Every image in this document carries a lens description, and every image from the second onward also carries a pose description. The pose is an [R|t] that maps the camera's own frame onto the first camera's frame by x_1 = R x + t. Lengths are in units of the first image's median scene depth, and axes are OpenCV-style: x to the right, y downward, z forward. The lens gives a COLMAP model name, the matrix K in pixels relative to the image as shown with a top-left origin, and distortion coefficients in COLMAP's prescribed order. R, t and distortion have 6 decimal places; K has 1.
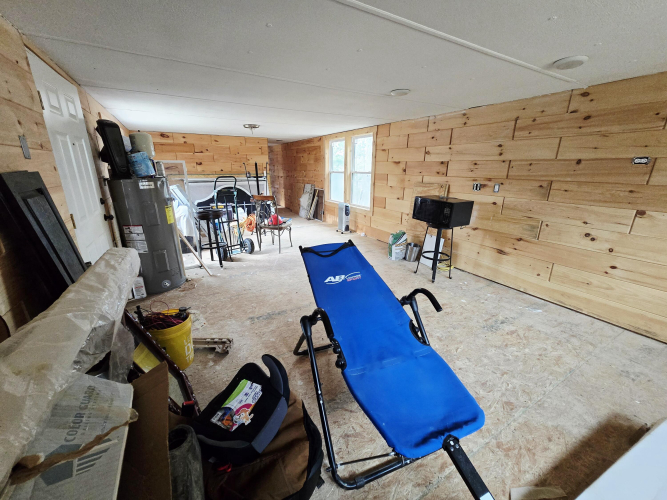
lens RADIAL K [[273.5, 0, 333.5], [0, 273.5, 250.0], [0, 0, 1]] dist [-0.001509, -0.000202]
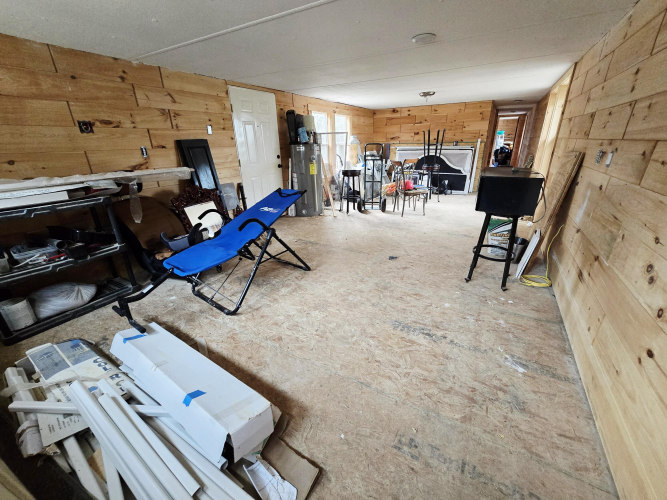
lens RADIAL K [[273.5, 0, 333.5], [0, 273.5, 250.0], [0, 0, 1]] dist [-0.001509, -0.000202]
pose [[0.497434, 0.304278, -0.812388, 0.839384], [-0.227594, 0.949440, 0.216253, -0.050967], [0.837115, 0.077323, 0.541535, 0.283600]]
